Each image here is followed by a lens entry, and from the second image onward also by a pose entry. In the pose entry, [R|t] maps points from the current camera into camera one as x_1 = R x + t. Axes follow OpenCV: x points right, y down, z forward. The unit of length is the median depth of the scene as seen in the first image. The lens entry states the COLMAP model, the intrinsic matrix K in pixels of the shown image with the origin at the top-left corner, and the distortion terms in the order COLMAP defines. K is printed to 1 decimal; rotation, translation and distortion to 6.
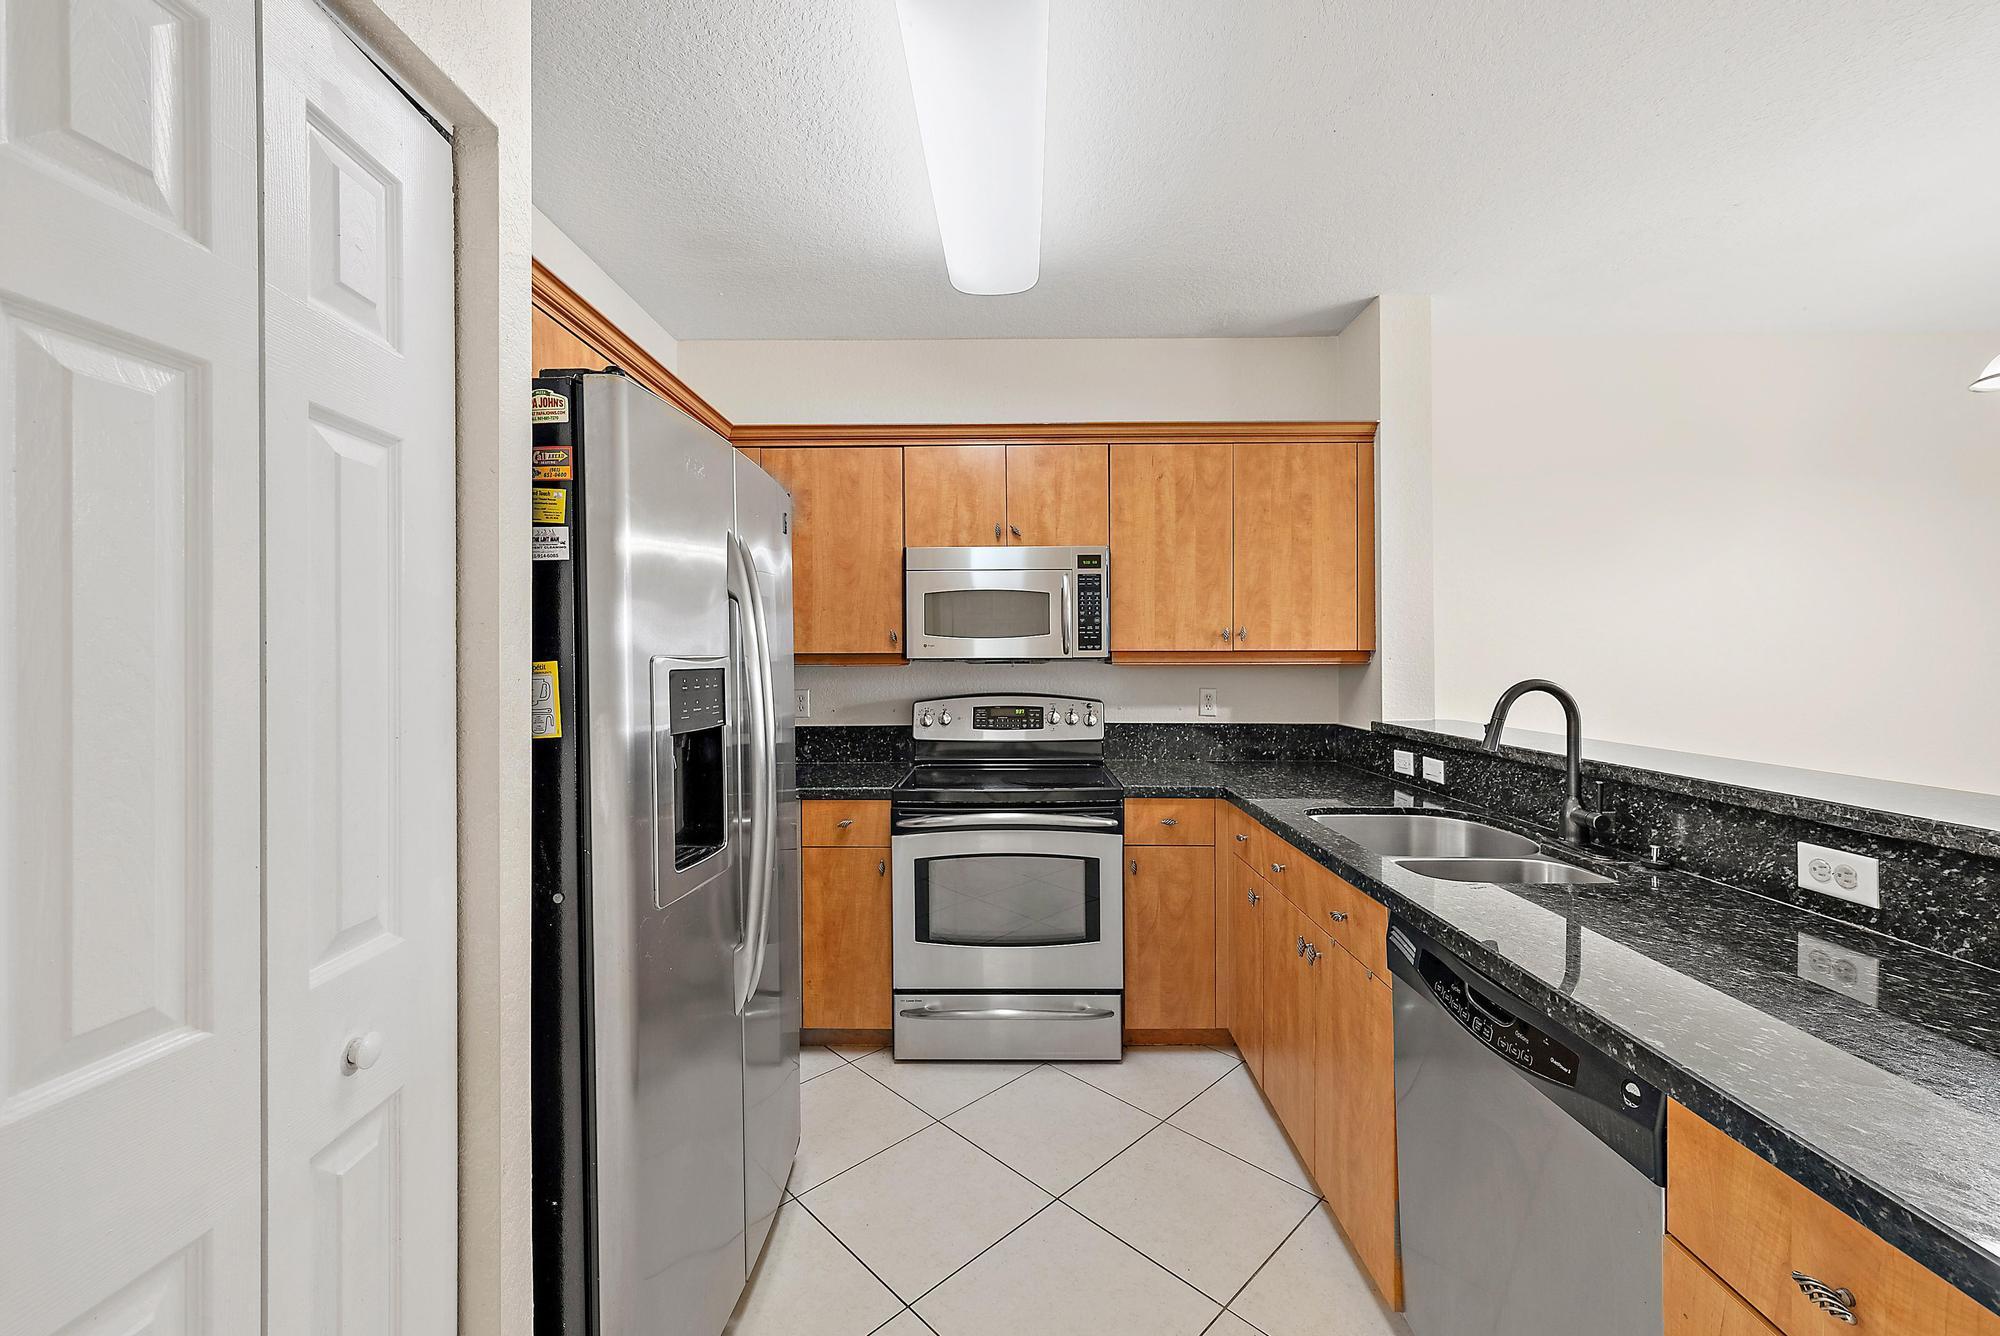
lens RADIAL K [[783.5, 0, 1000.0], [0, 783.5, 668.0], [0, 0, 1]] dist [-0.001661, -0.000174]
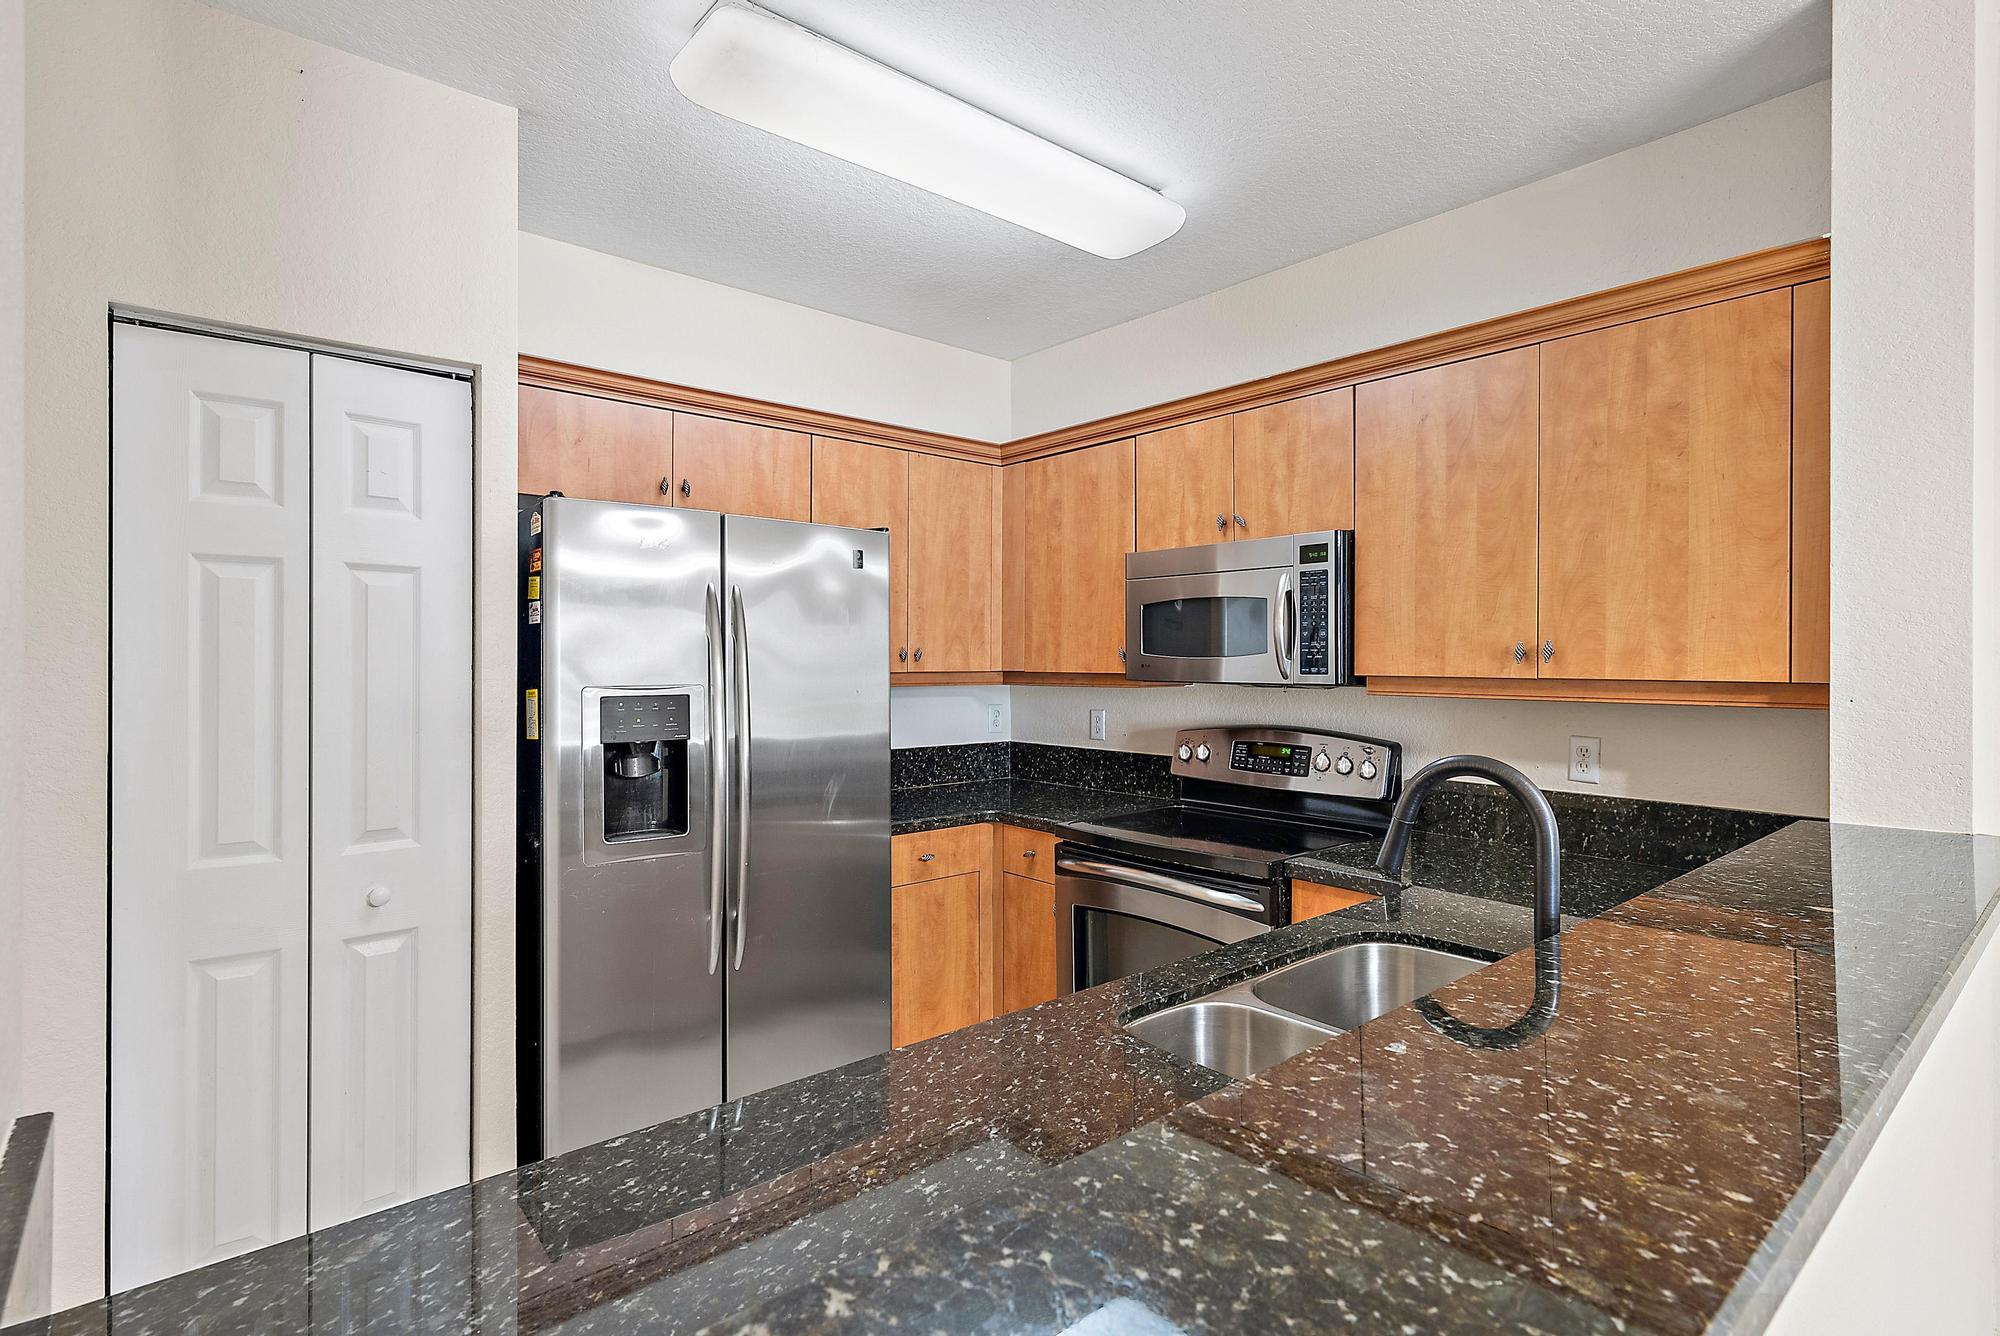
lens RADIAL K [[979.6, 0, 1000.0], [0, 979.6, 668.0], [0, 0, 1]] dist [0.002062, 0.000240]
pose [[0.660243, 0.011859, -0.750958, 0.600293], [-0.012271, 0.999912, 0.005002, -0.029044], [0.750952, 0.005913, 0.660331, 0.170272]]
